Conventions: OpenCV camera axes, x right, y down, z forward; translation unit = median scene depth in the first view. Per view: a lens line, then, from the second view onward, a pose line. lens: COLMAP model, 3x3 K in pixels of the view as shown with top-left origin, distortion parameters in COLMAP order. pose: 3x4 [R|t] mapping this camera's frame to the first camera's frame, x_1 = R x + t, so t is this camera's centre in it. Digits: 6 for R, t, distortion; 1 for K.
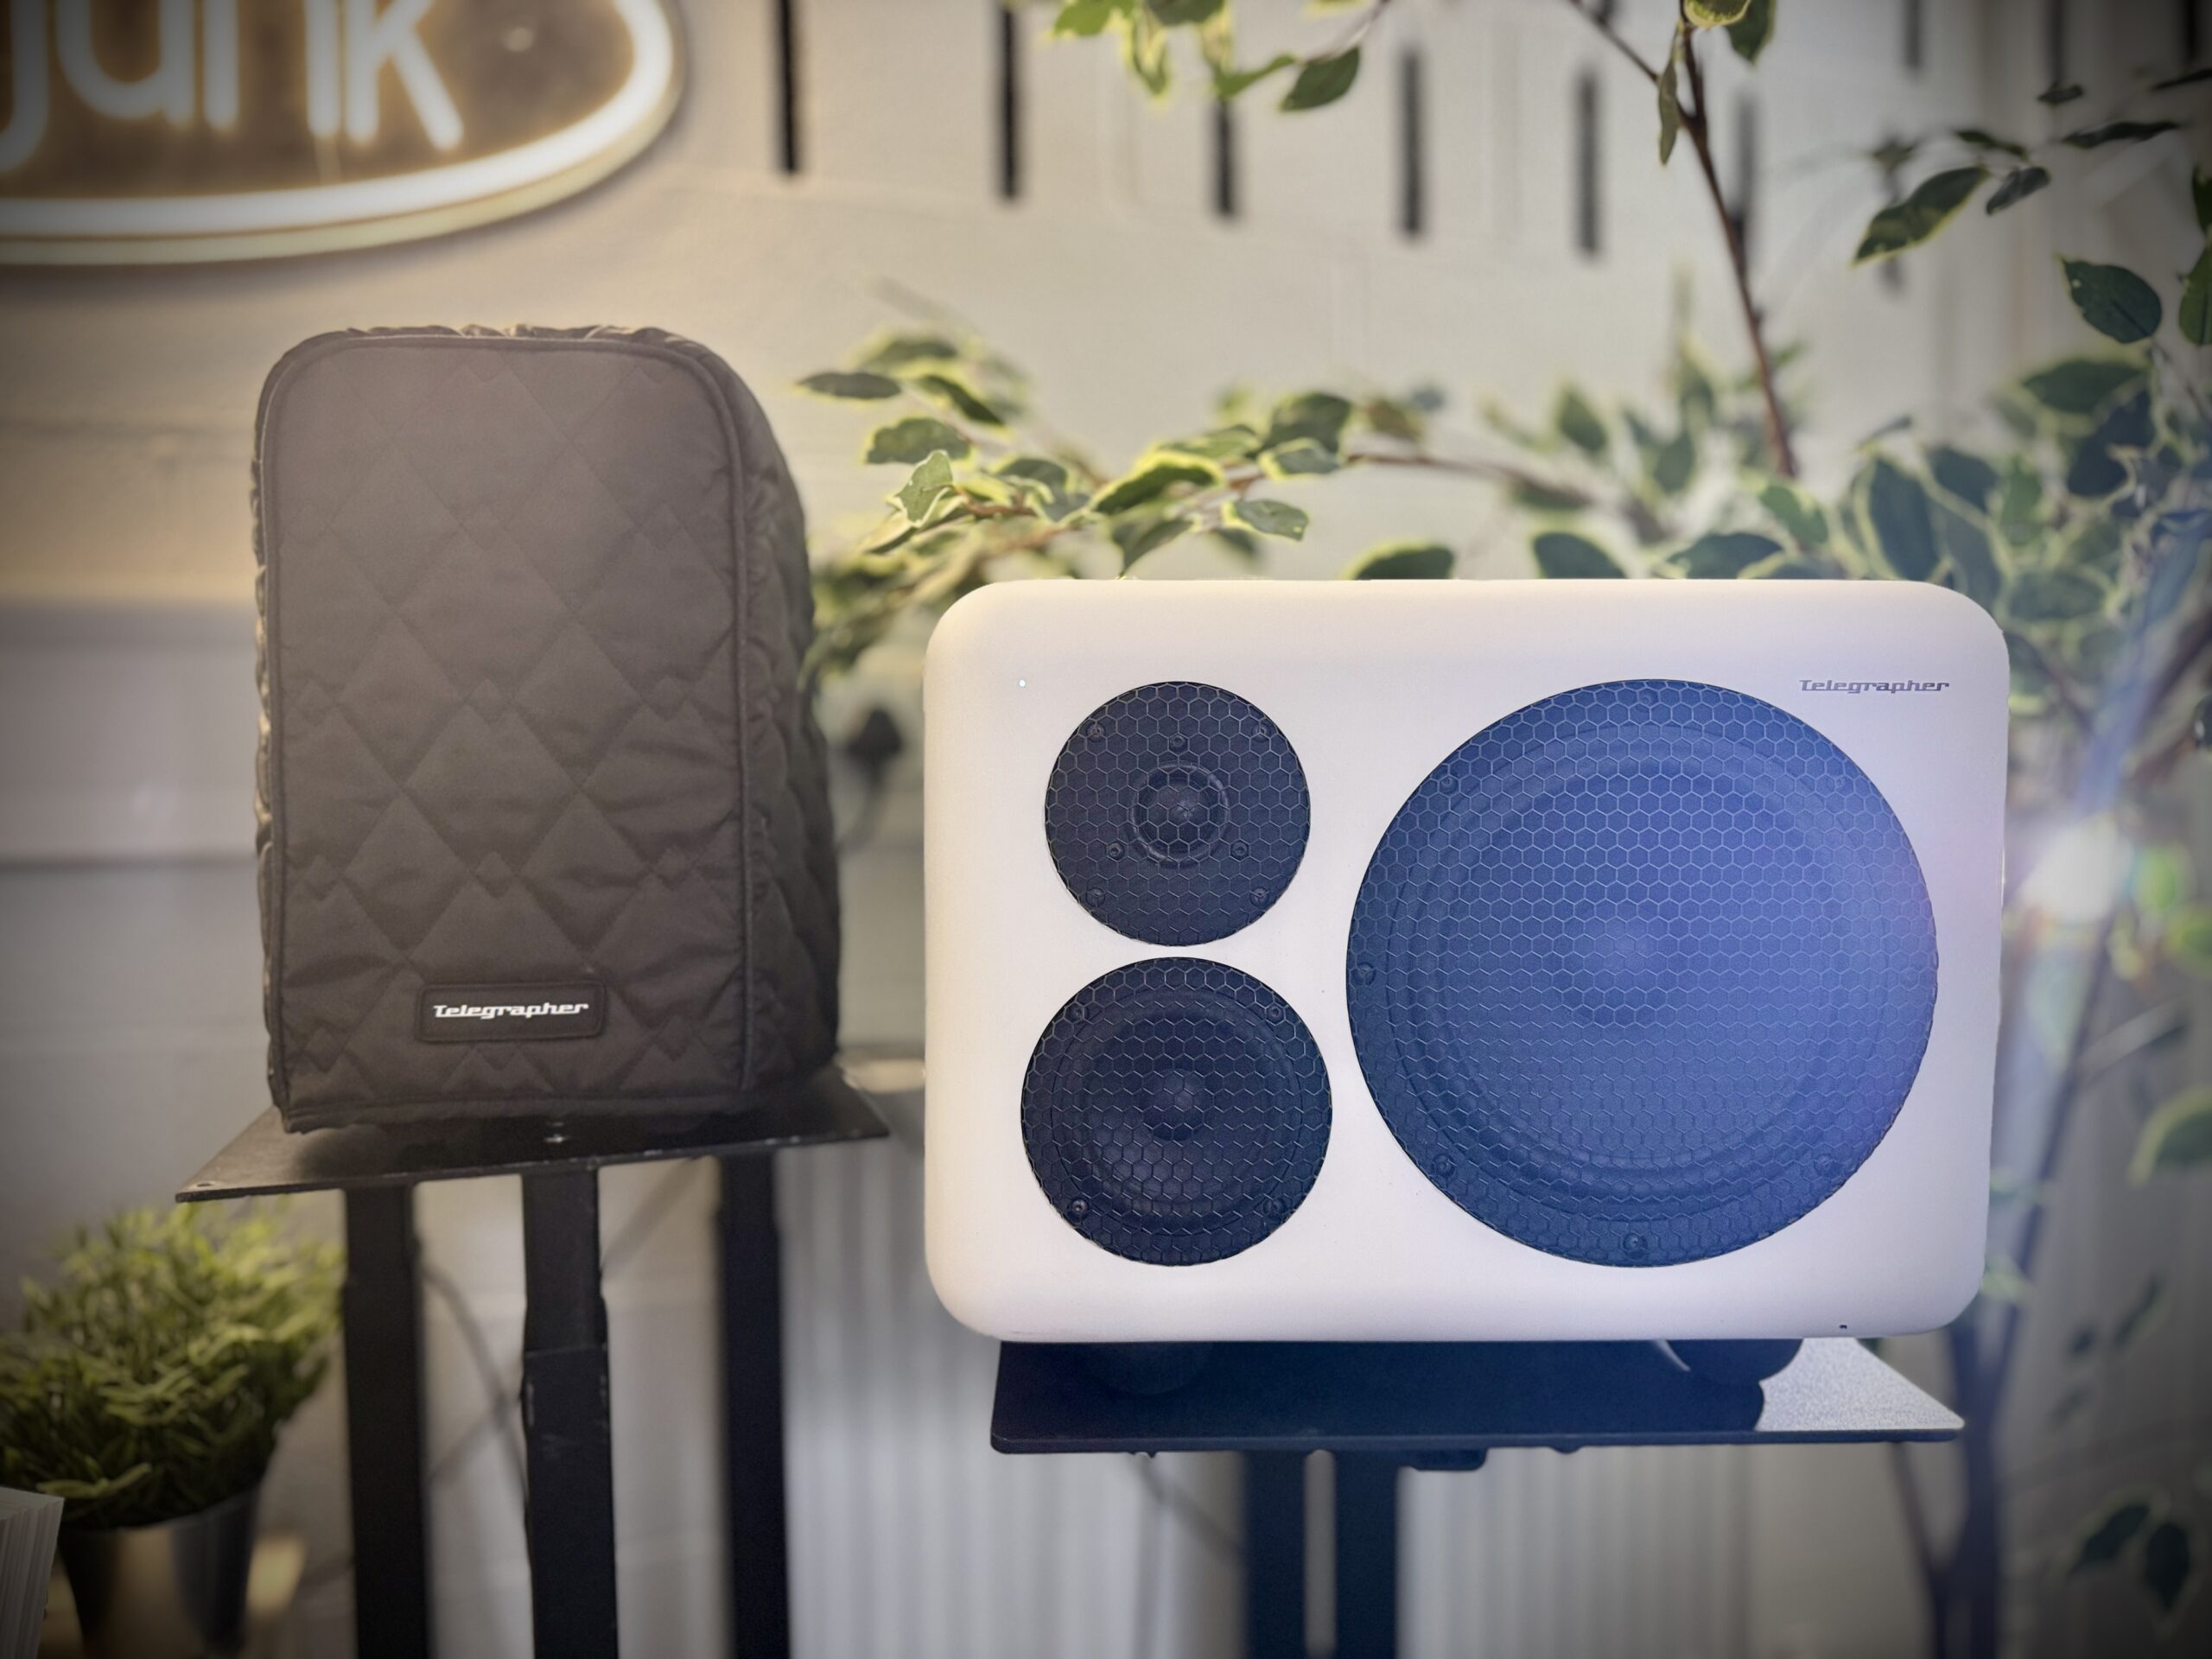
lens RADIAL K [[1551.6, 0, 1064.2], [0, 1551.6, 818.3], [0, 0, 1]] dist [0.116392, -0.173147]
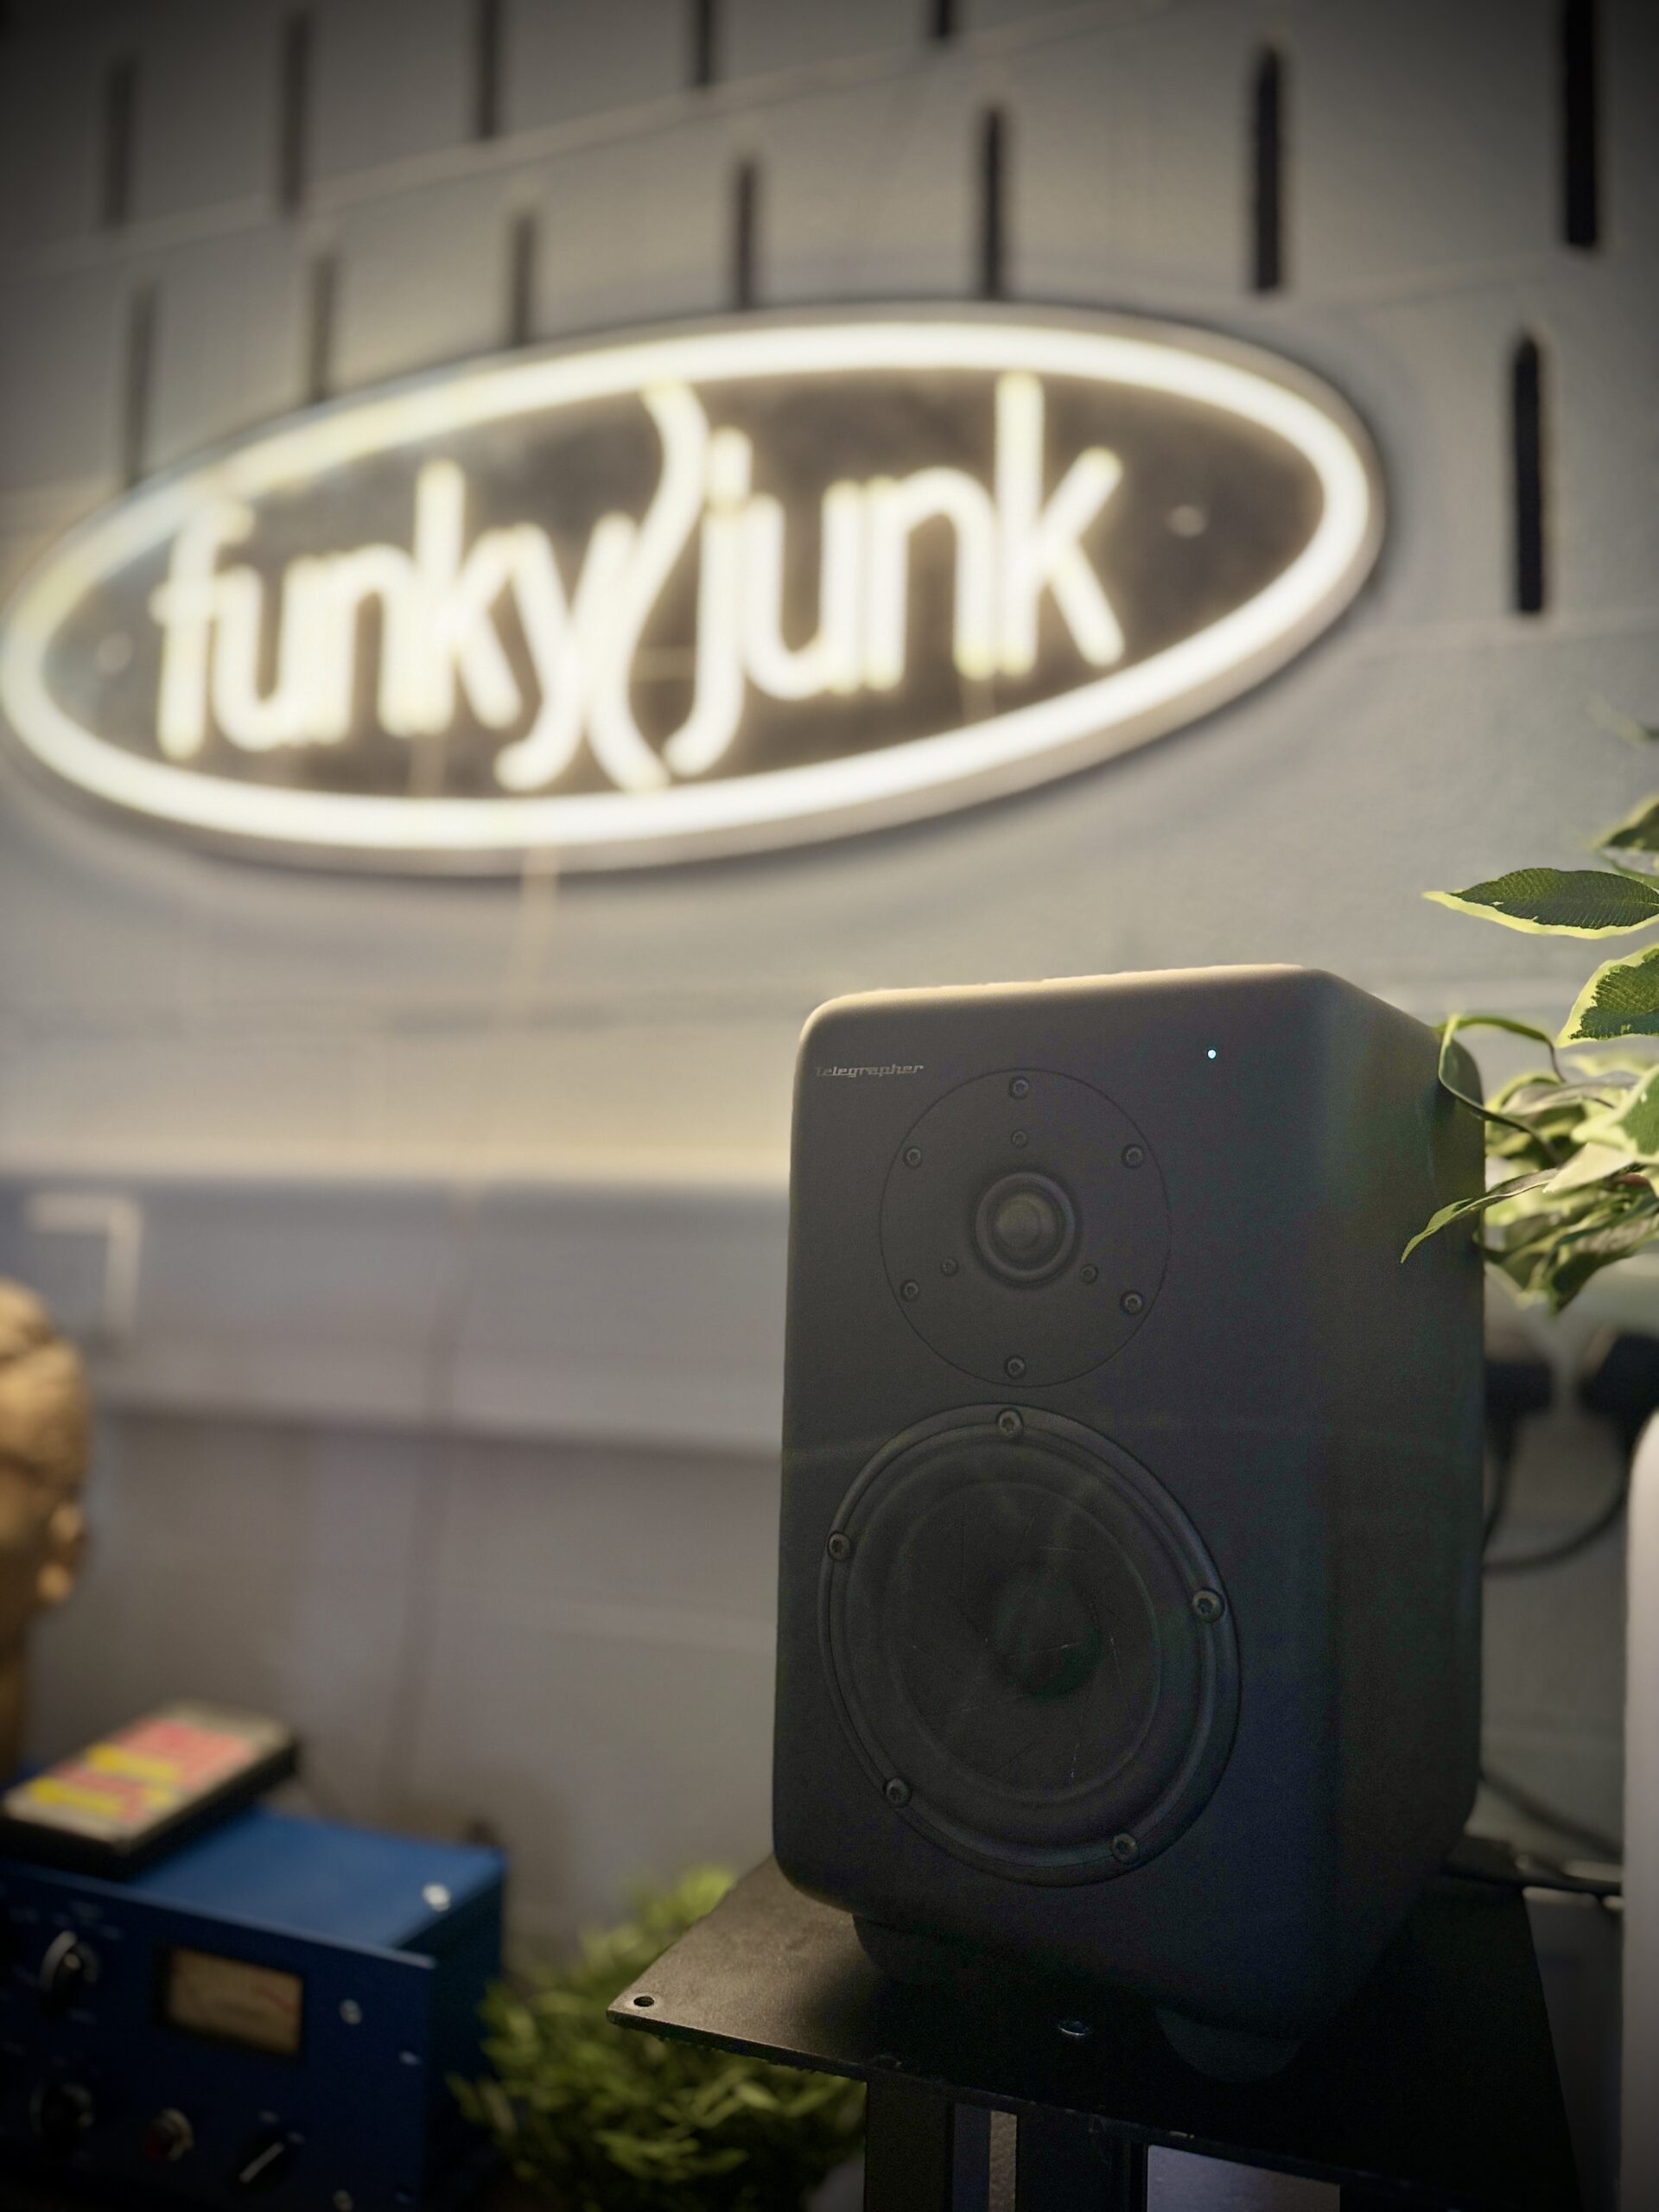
lens RADIAL K [[1554.1, 0, 836.6], [0, 1554.1, 1159.9], [0, 0, 1]] dist [0.028578, -0.072293]
pose [[0.810519, 0.012336, -0.585583, -0.004908], [-0.052191, 0.997322, -0.051229, -0.153503], [0.583383, 0.072085, 0.808992, 0.371228]]
